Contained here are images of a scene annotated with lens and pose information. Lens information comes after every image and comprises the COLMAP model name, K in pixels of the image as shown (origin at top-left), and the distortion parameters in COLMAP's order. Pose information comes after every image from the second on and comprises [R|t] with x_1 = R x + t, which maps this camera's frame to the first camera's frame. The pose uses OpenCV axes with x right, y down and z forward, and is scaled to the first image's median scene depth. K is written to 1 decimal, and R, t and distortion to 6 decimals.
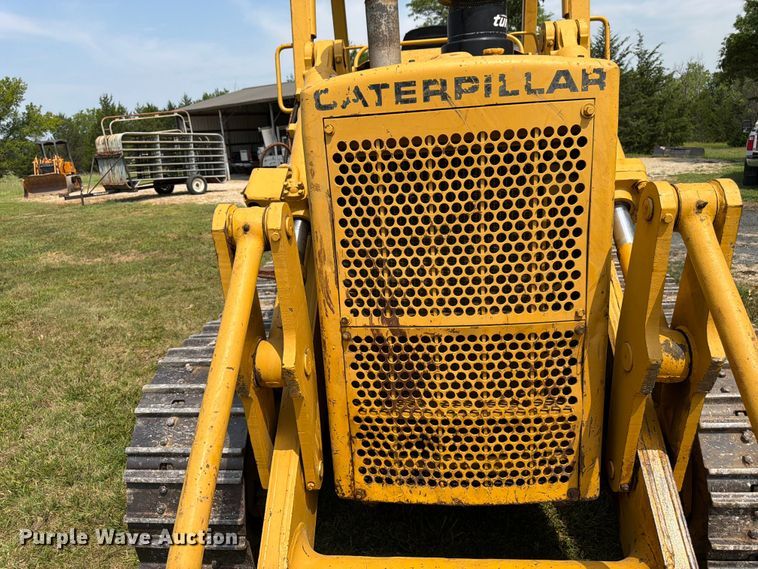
lens RADIAL K [[542.7, 0, 377.9], [0, 542.7, 288.4], [0, 0, 1]] dist [0.044909, -0.048196]
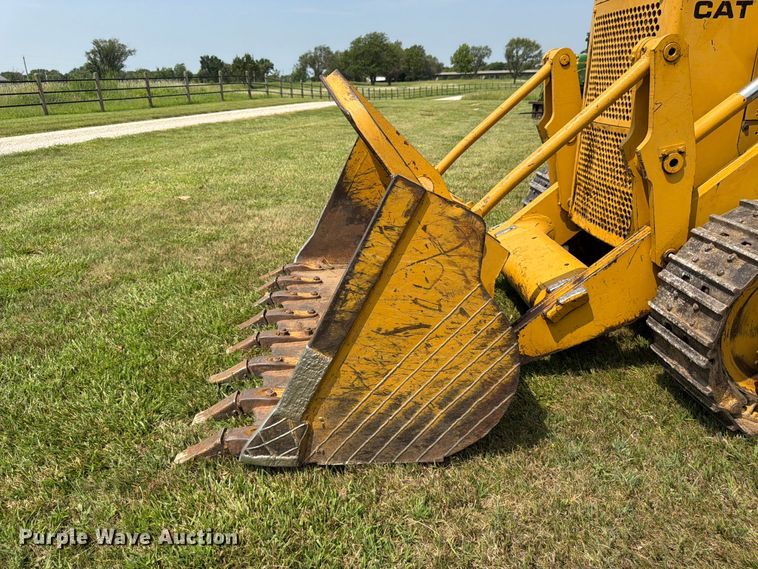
lens RADIAL K [[529.3, 0, 380.0], [0, 529.3, 296.1], [0, 0, 1]] dist [0.040703, -0.054750]
pose [[0.134755, 0.437358, -0.889134, 0.152946], [-0.232073, 0.886291, 0.400787, 0.003729], [0.963319, 0.152336, 0.220932, -0.005164]]
